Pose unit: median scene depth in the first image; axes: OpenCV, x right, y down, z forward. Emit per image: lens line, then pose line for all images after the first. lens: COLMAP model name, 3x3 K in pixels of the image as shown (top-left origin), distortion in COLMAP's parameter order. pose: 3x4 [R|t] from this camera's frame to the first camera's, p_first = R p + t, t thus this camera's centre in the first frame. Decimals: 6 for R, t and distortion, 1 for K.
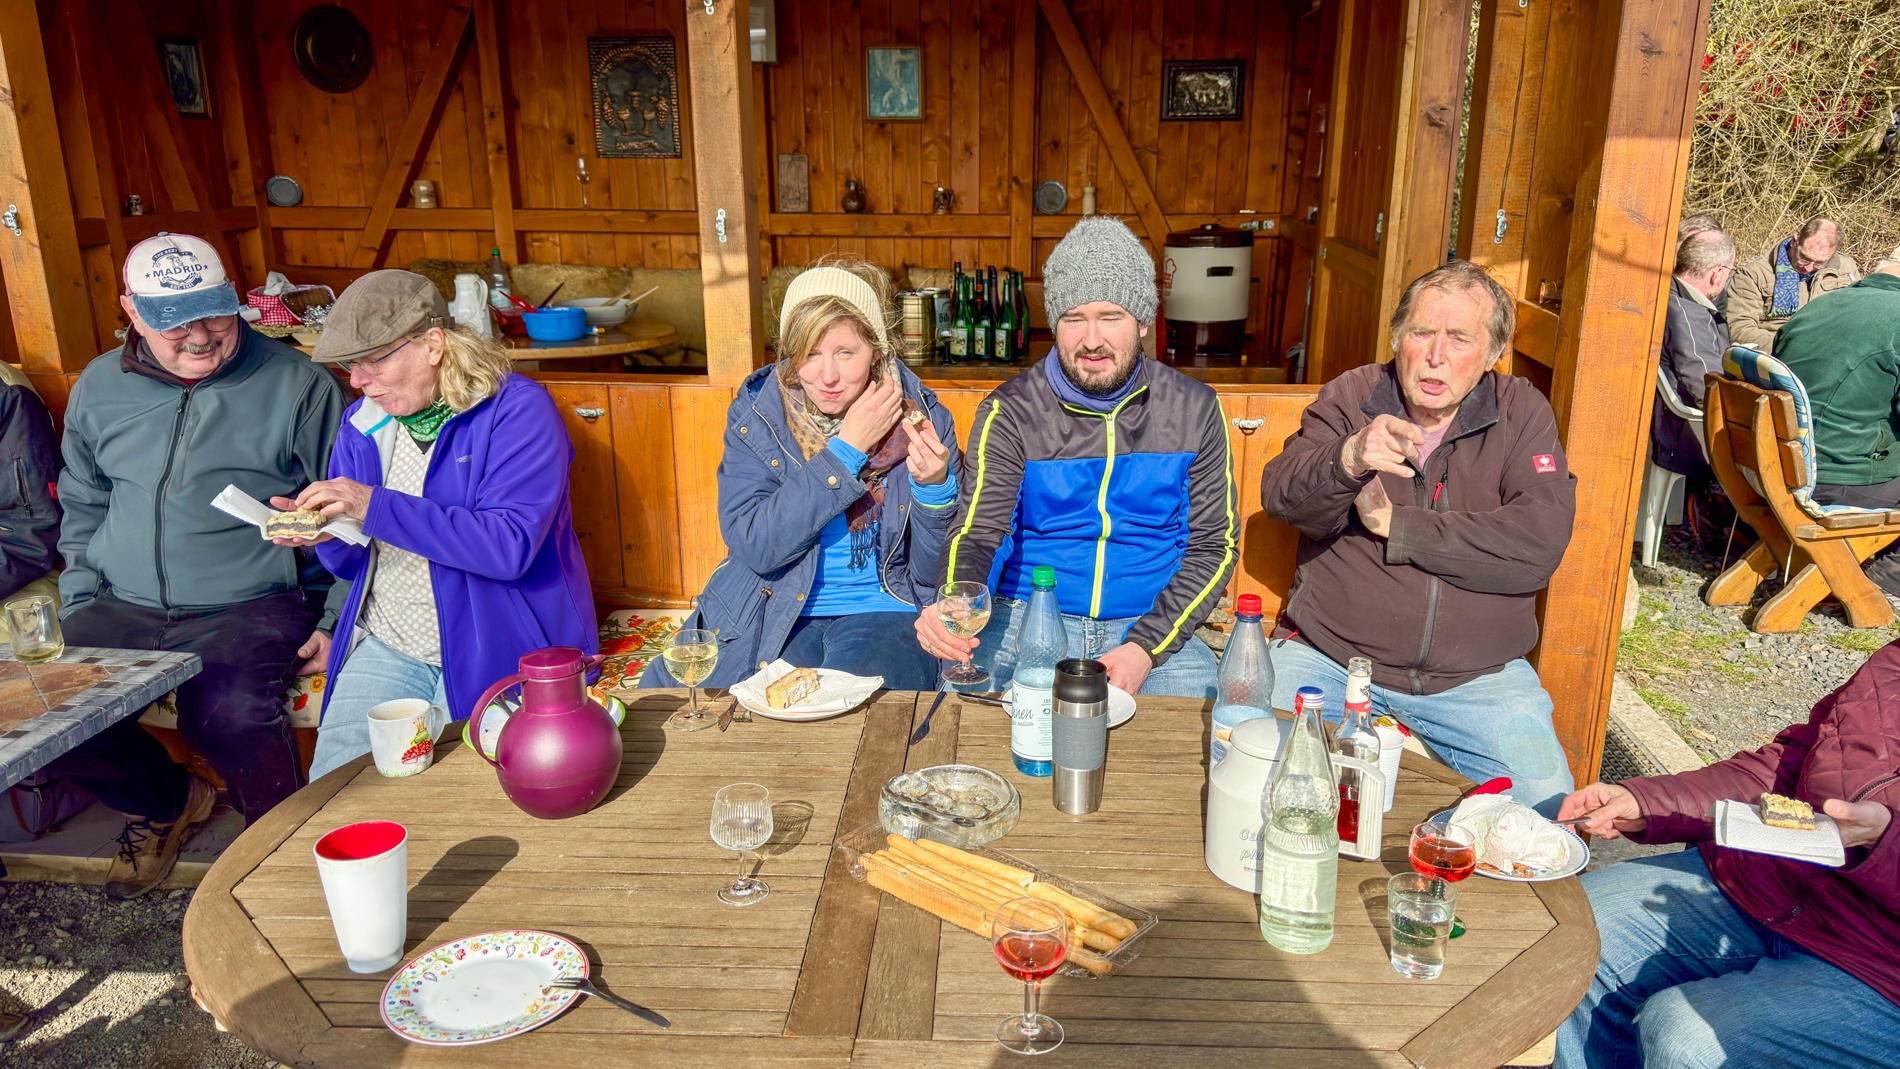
lens RADIAL K [[1313.8, 0, 957.9], [0, 1313.8, 559.4], [0, 0, 1]] dist [0.084120, -0.135409]
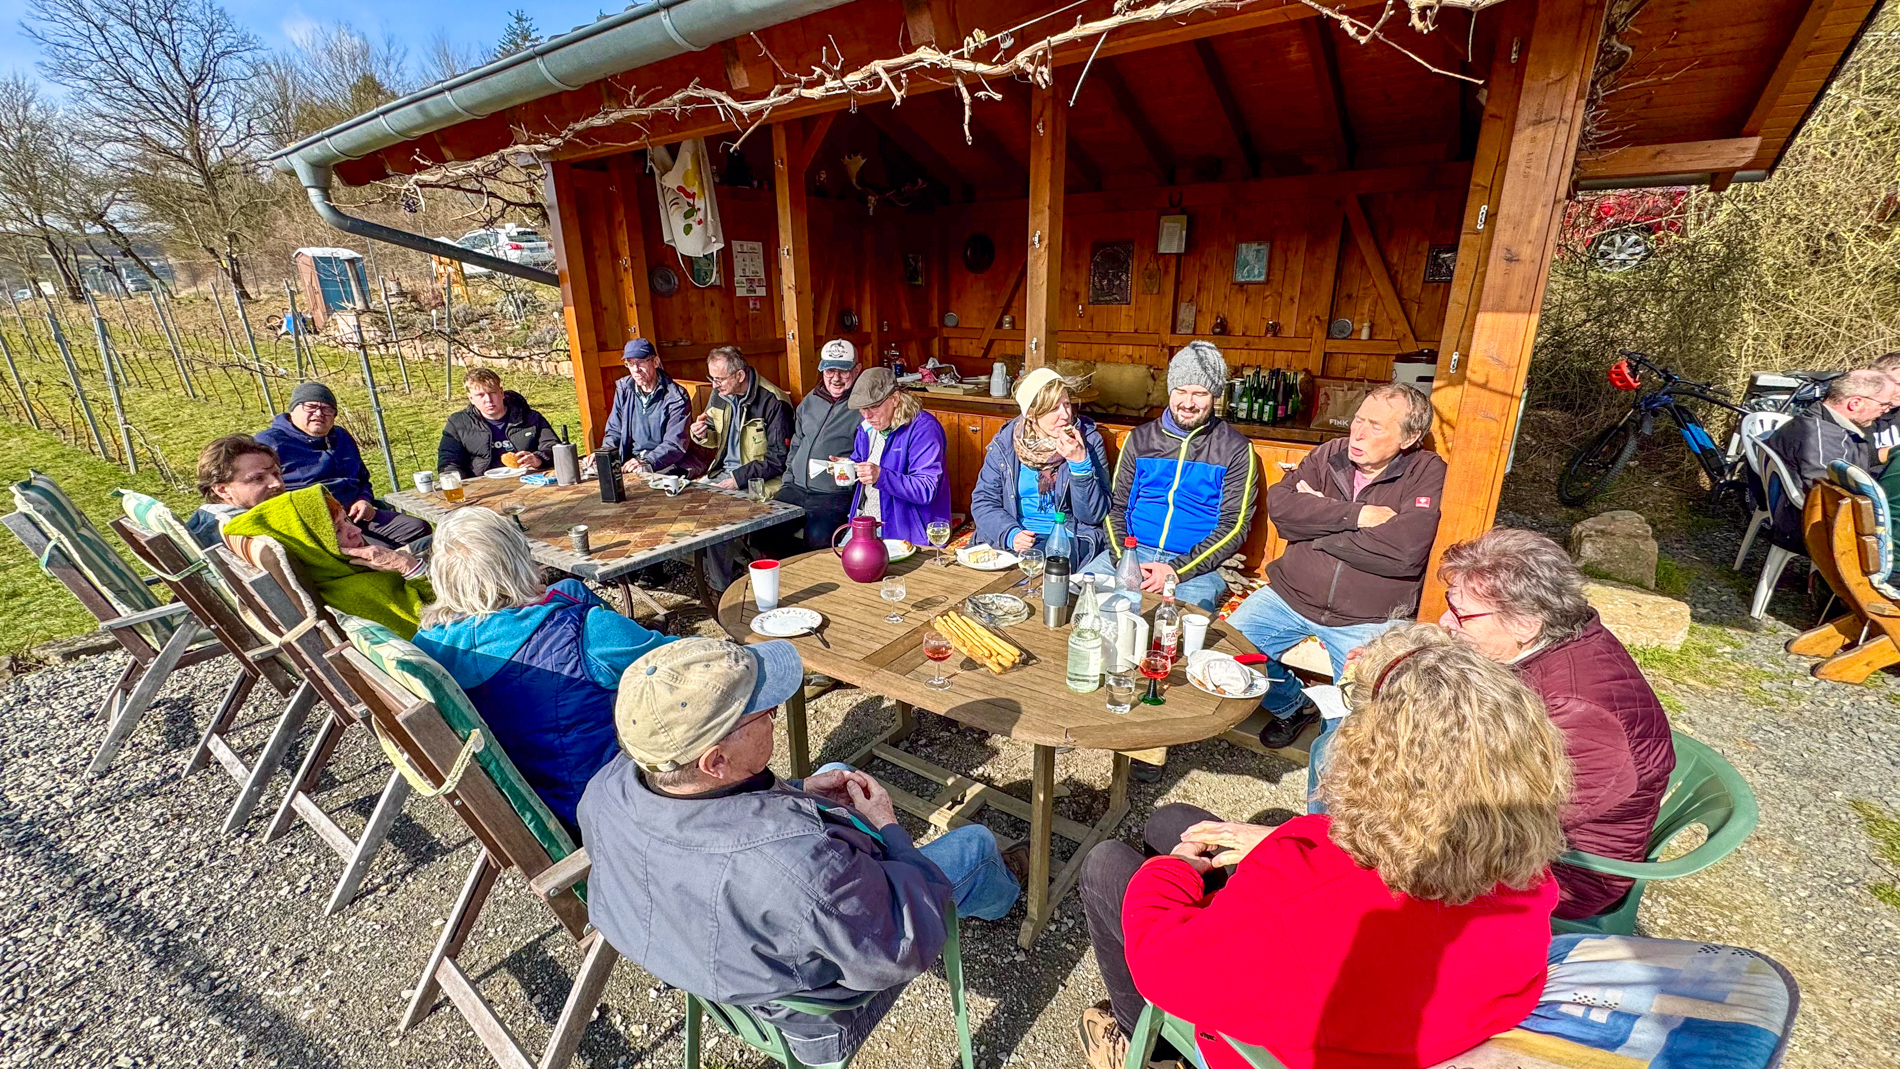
lens RADIAL K [[750.2, 0, 950.0], [0, 750.2, 534.5], [0, 0, 1]] dist [-0.010591, 0.000292]
pose [[0.852124, 0.153905, -0.500198, 0.195066], [-0.145975, 0.987745, 0.055239, 0.000150], [0.502569, 0.025946, 0.864147, -0.055688]]
